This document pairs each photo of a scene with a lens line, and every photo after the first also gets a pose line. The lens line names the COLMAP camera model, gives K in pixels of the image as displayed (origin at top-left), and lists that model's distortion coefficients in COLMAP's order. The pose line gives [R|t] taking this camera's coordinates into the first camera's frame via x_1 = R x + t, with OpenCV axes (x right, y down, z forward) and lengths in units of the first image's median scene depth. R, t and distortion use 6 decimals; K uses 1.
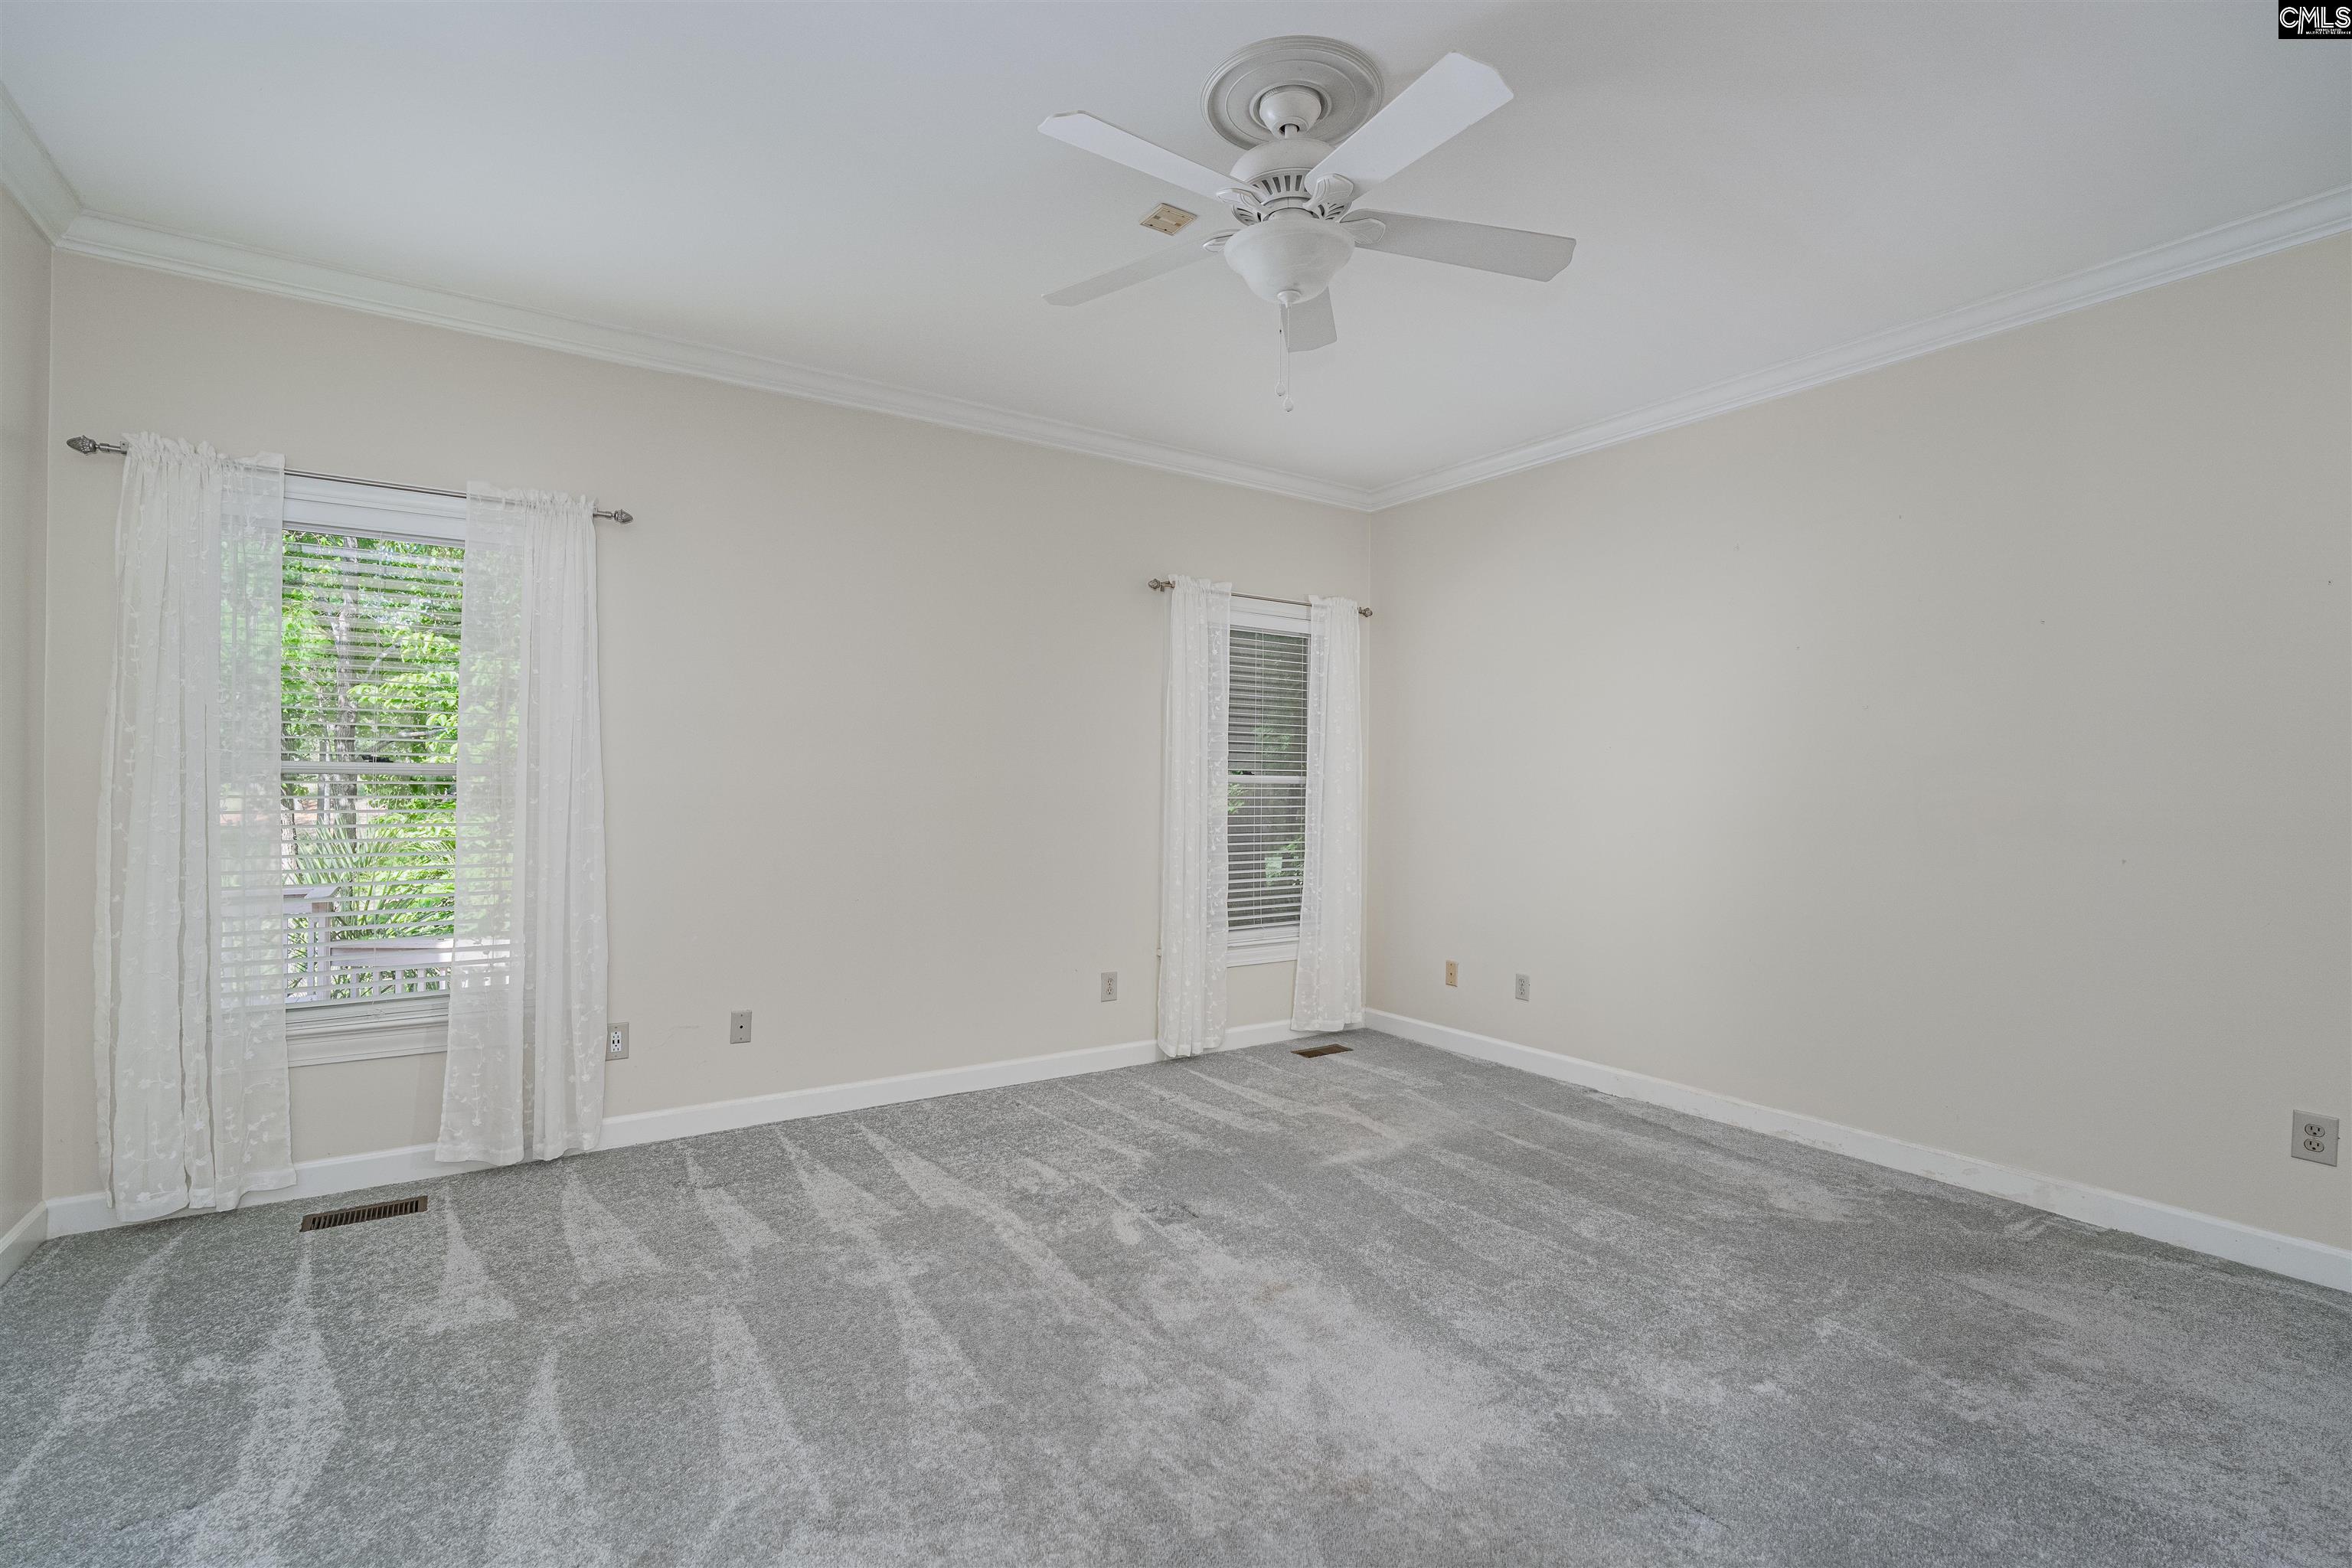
lens RADIAL K [[1075.4, 0, 1144.5], [0, 1075.4, 788.3], [0, 0, 1]] dist [-0.004291, 0.000617]
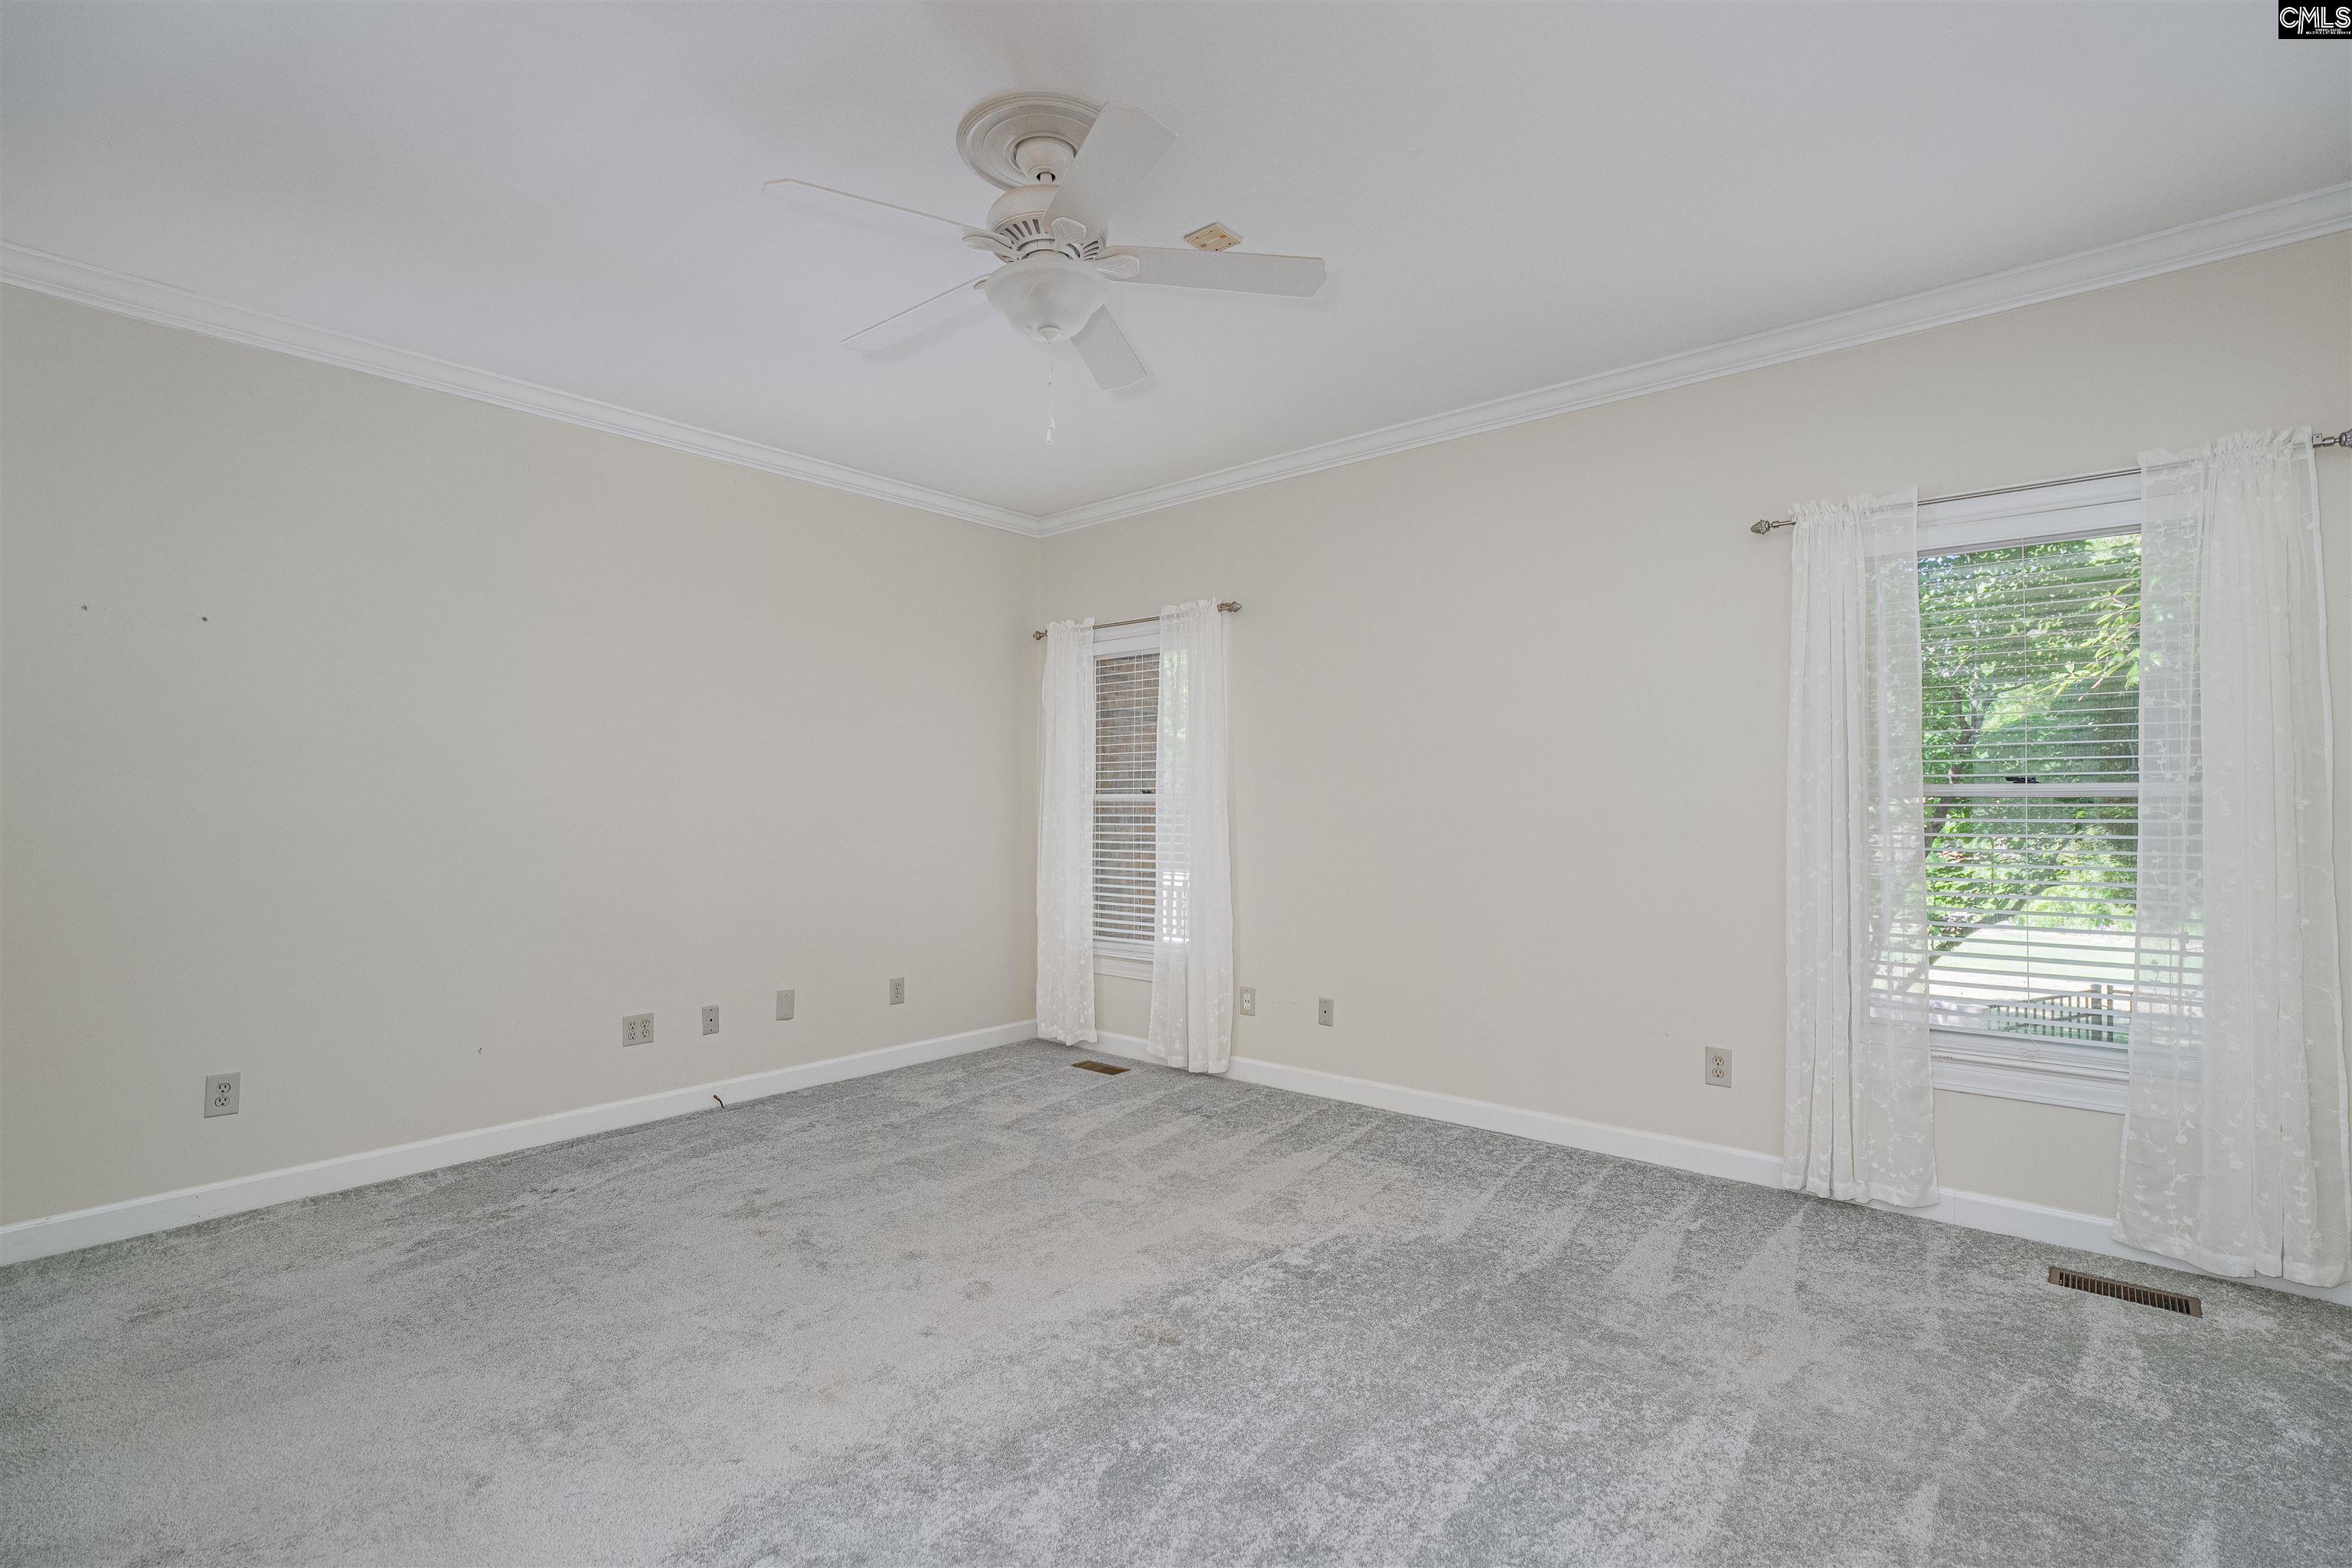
lens RADIAL K [[1095.9, 0, 1177.0], [0, 1095.9, 757.8], [0, 0, 1]] dist [0.025319, 0.000327]
pose [[0.287327, -0.048104, -0.956624, 0.849536], [0.005494, 0.998804, -0.048575, 0.003124], [0.957817, 0.008701, 0.287248, 0.566371]]
